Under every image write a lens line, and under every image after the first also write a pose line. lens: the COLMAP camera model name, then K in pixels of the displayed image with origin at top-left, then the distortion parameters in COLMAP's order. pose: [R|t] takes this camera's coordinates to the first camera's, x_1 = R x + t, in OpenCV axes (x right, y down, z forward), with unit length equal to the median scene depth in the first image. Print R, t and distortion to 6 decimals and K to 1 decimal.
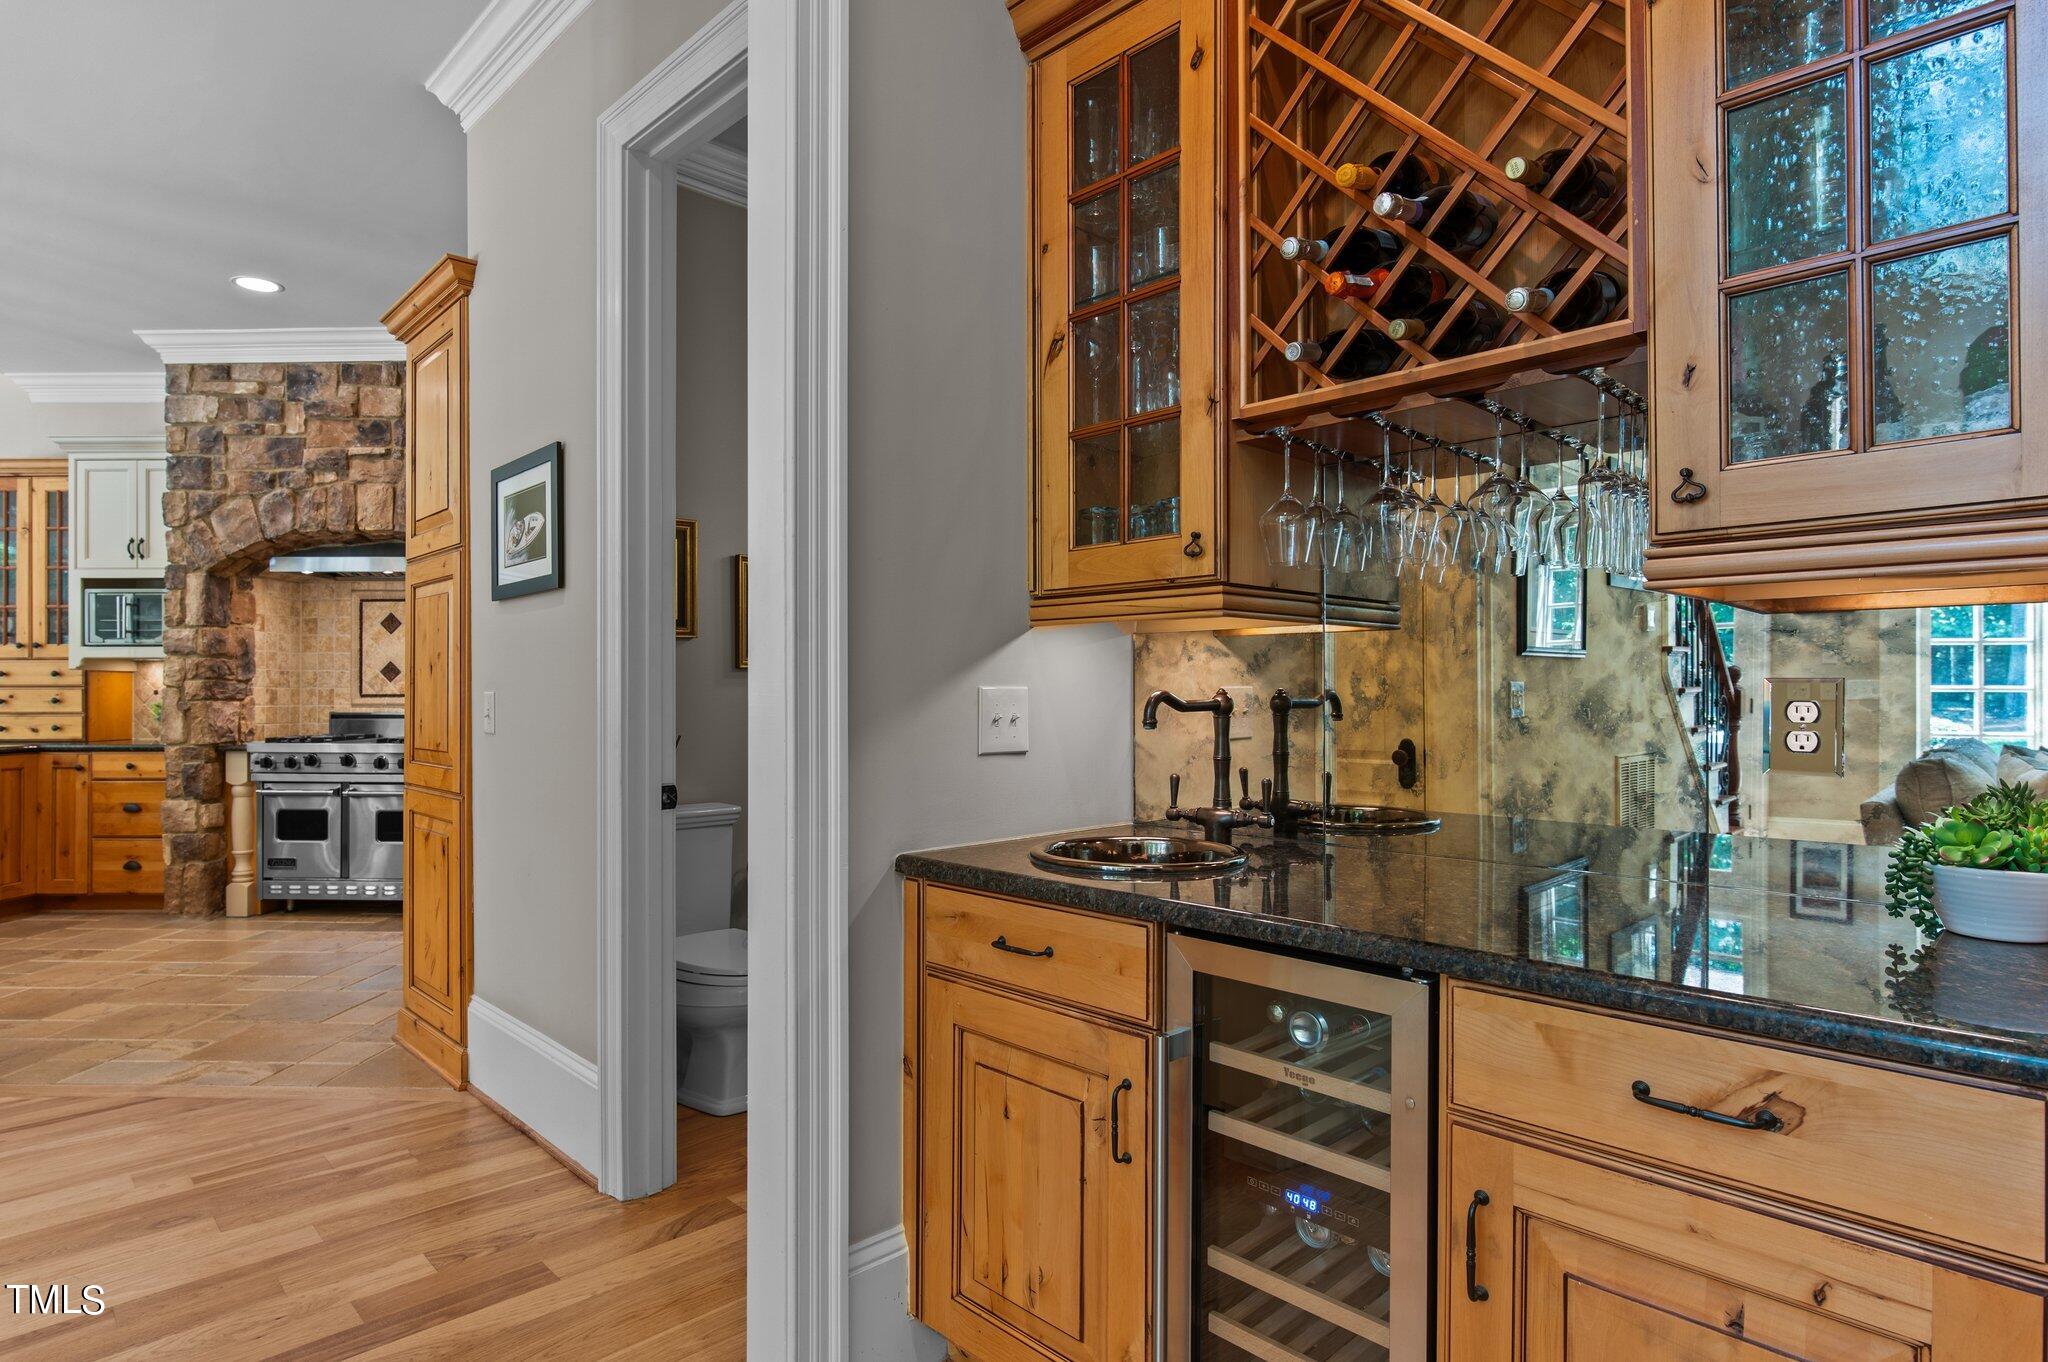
lens RADIAL K [[1072.0, 0, 1014.9], [0, 1072.0, 689.2], [0, 0, 1]] dist [-0.003587, -0.001764]
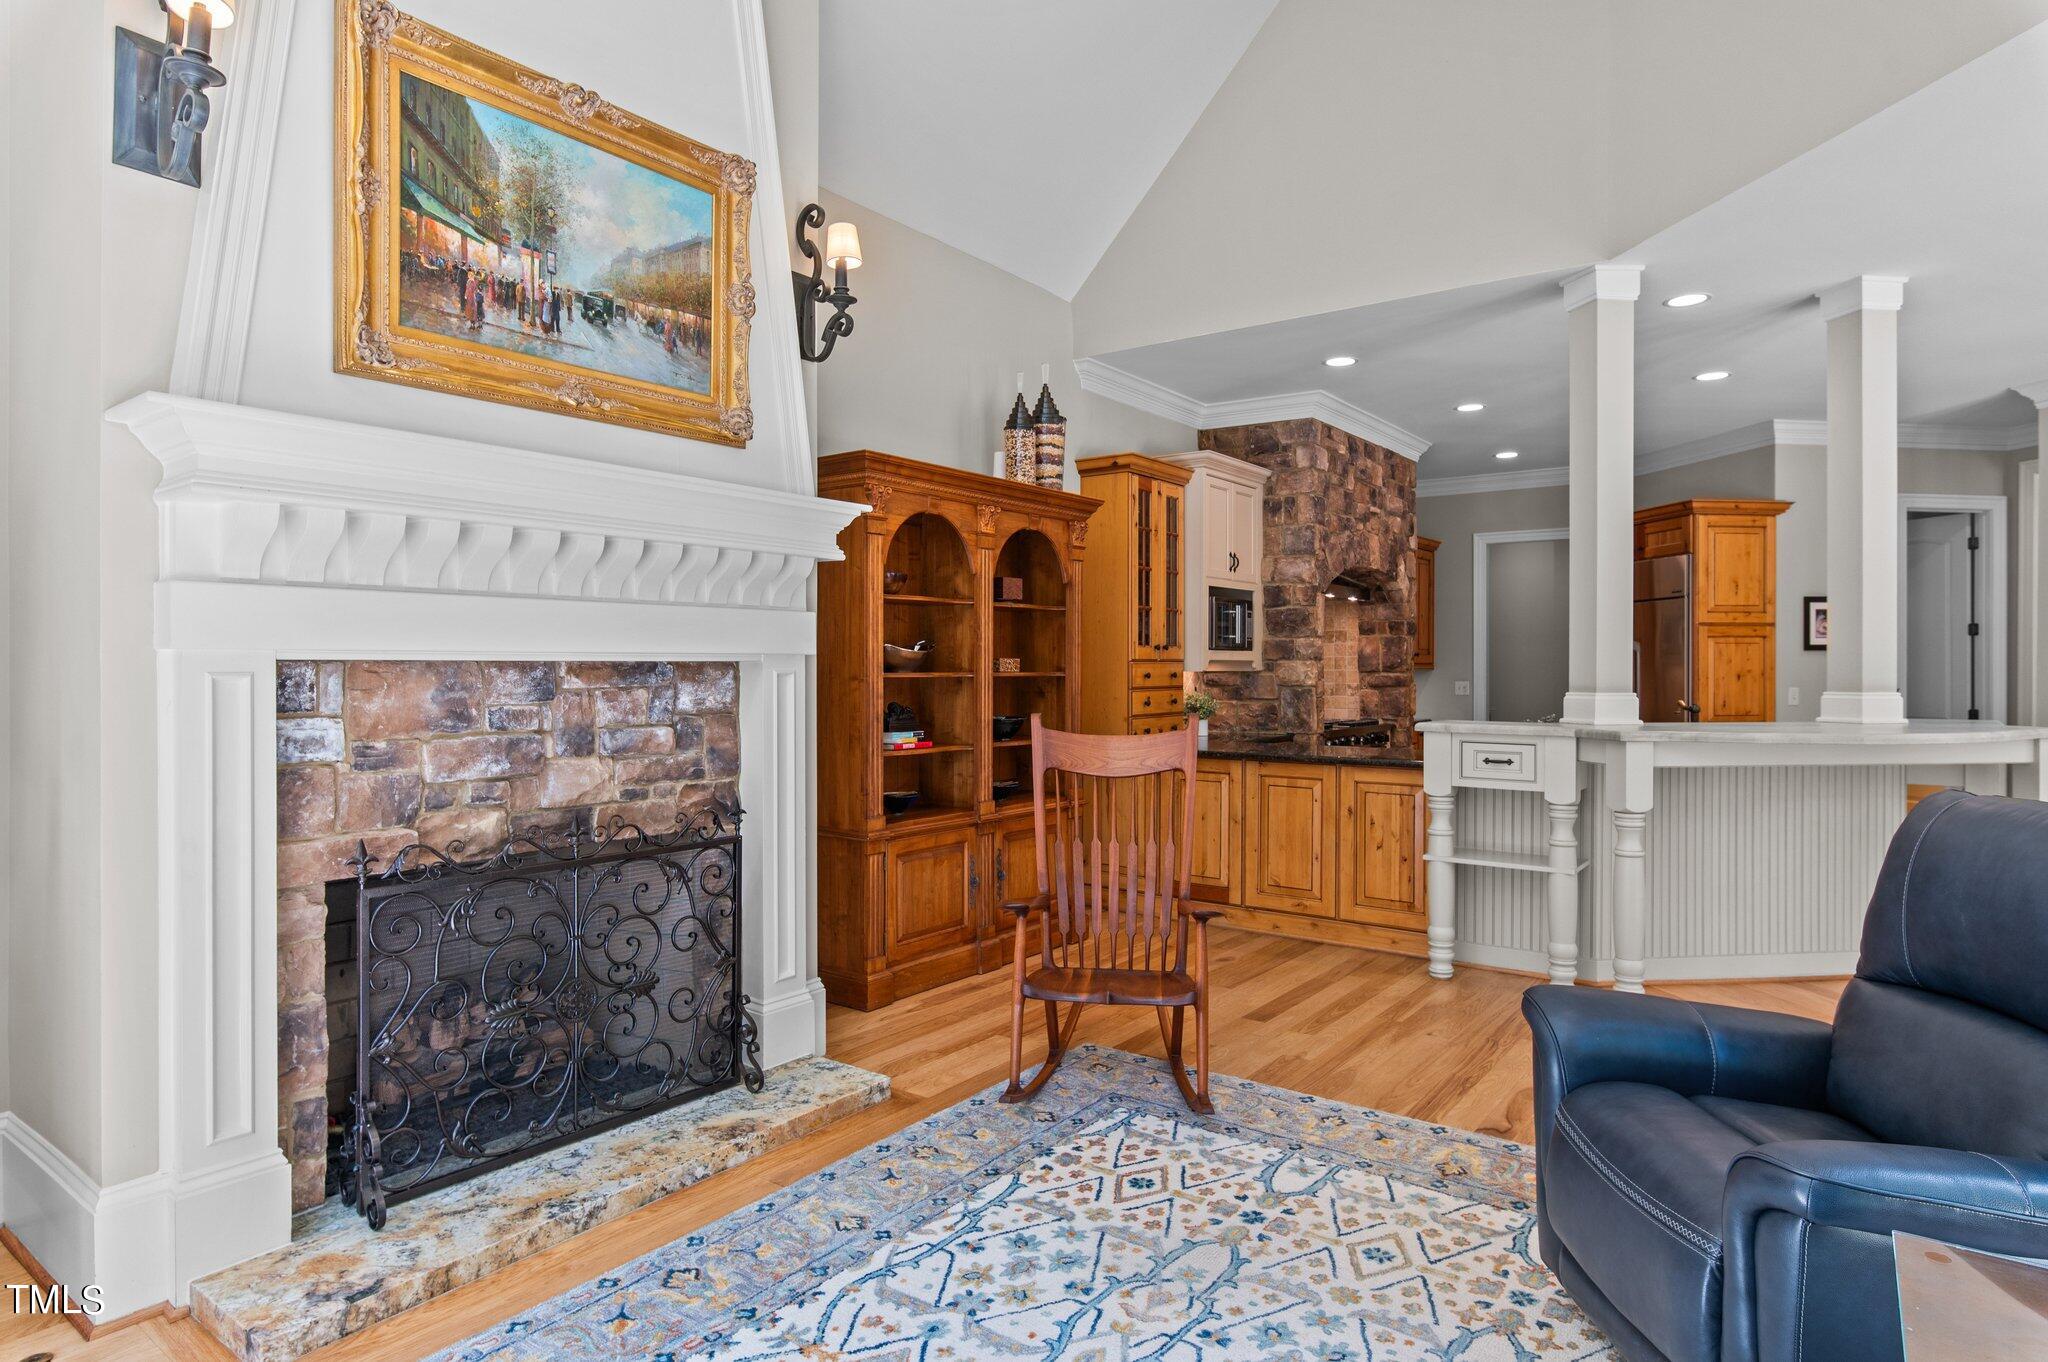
lens RADIAL K [[1123.1, 0, 1024.0], [0, 1123.1, 681.0], [0, 0, 1]] dist [-0.002158, -0.000353]
pose [[0.591030, -0.010447, 0.806582, -1.982177], [-0.001515, 0.999900, 0.014060, -0.025760], [-0.806648, -0.009532, 0.590956, 0.505757]]
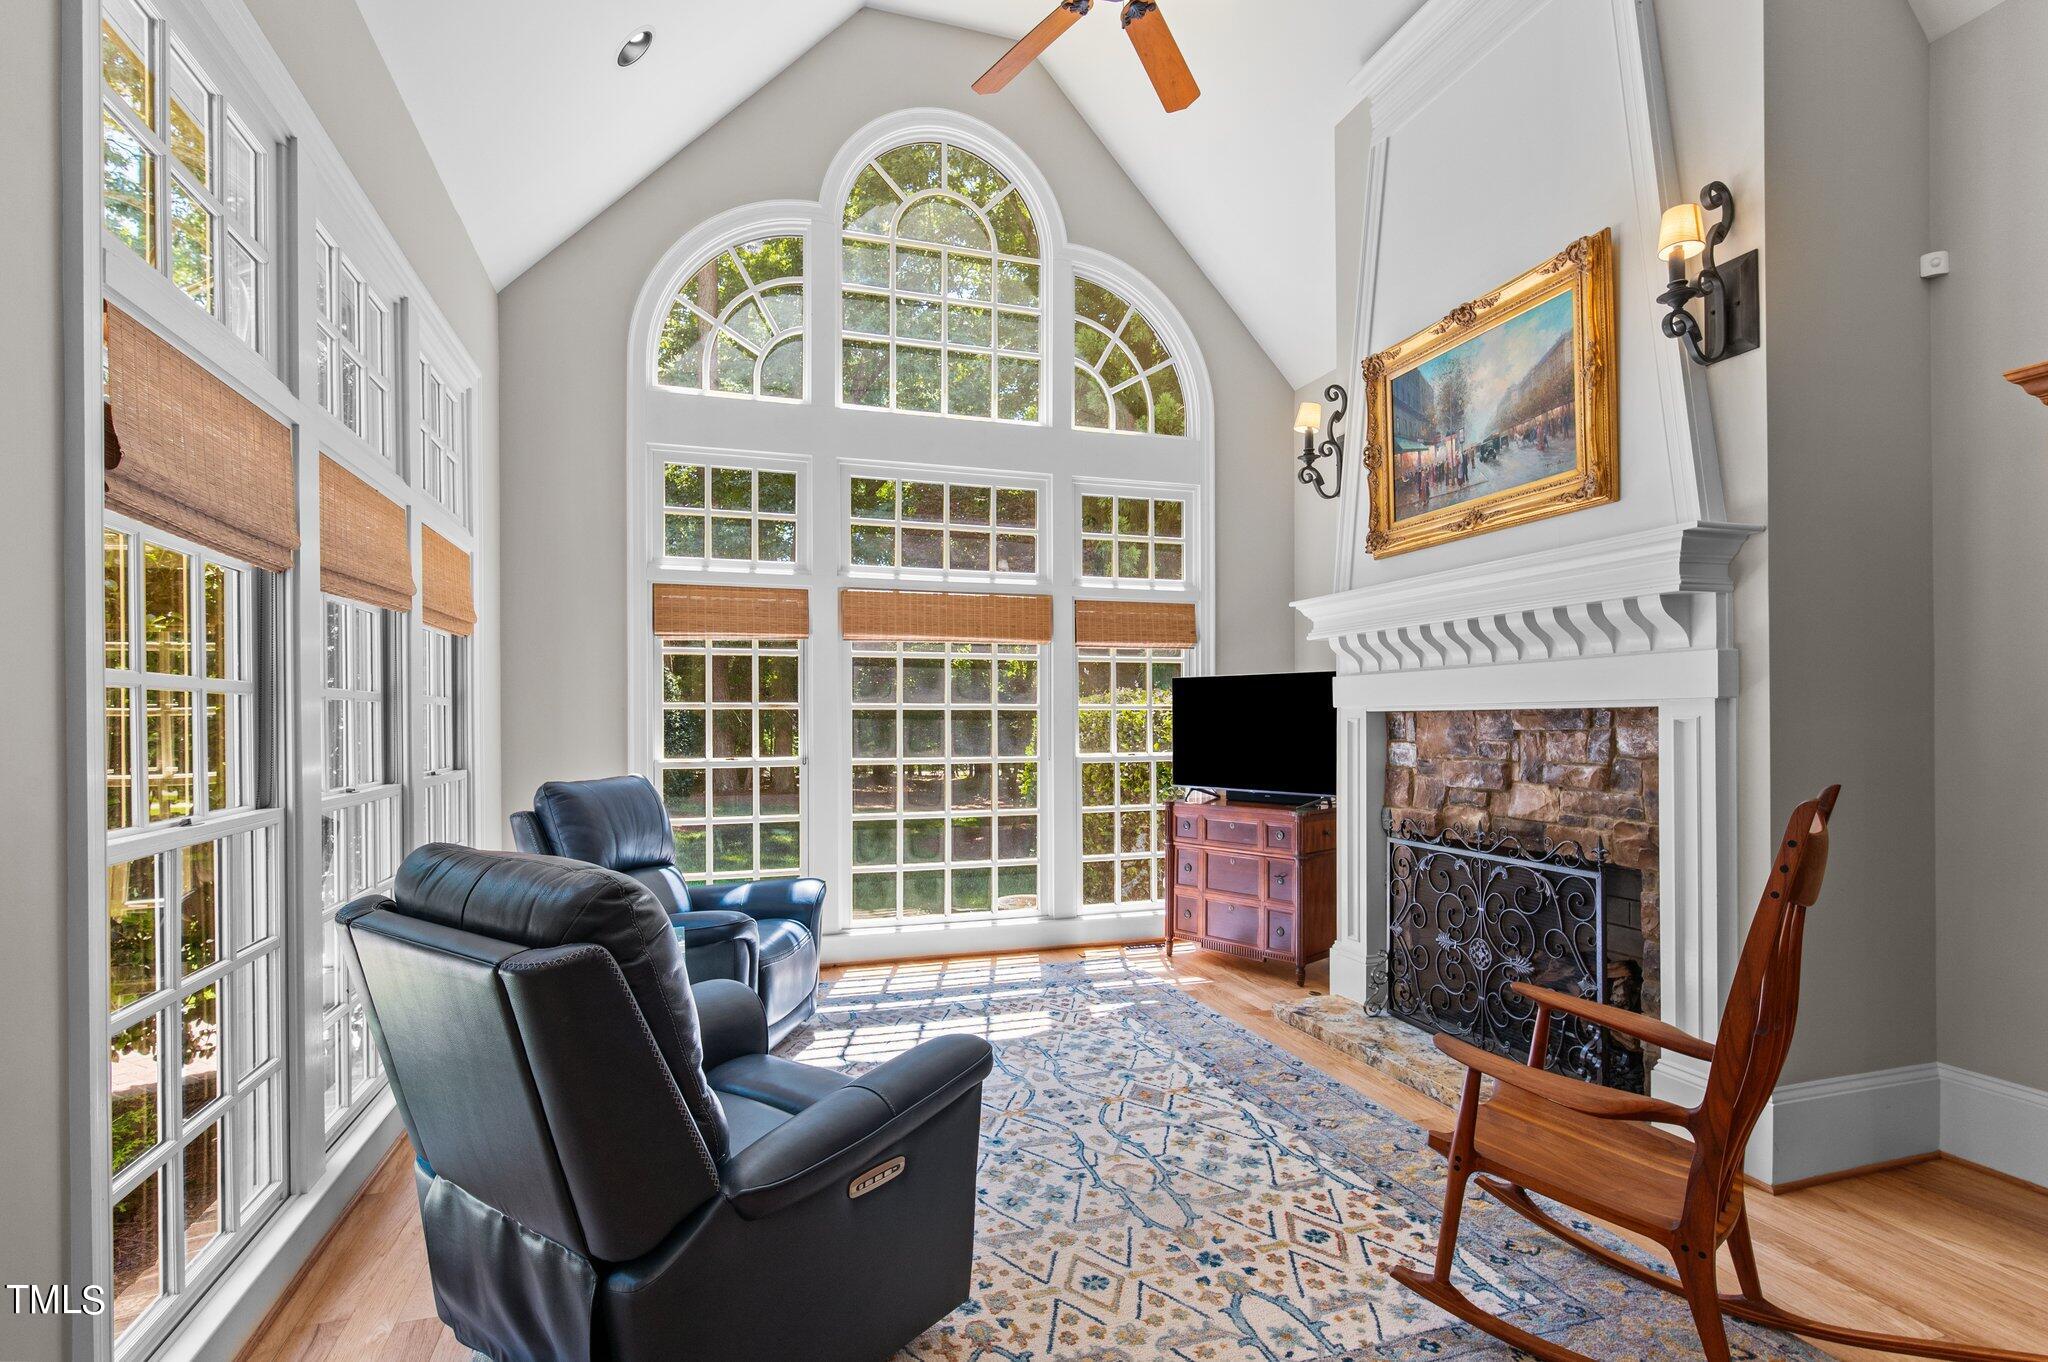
lens RADIAL K [[977.5, 0, 1024.0], [0, 977.5, 724.1], [0, 0, 1]] dist [0.000774, -0.000051]
pose [[0.326945, 0.001618, -0.945042, -1.180850], [0.007081, 0.999966, 0.004162, -0.022859], [0.945017, -0.008053, 0.326922, 0.496805]]
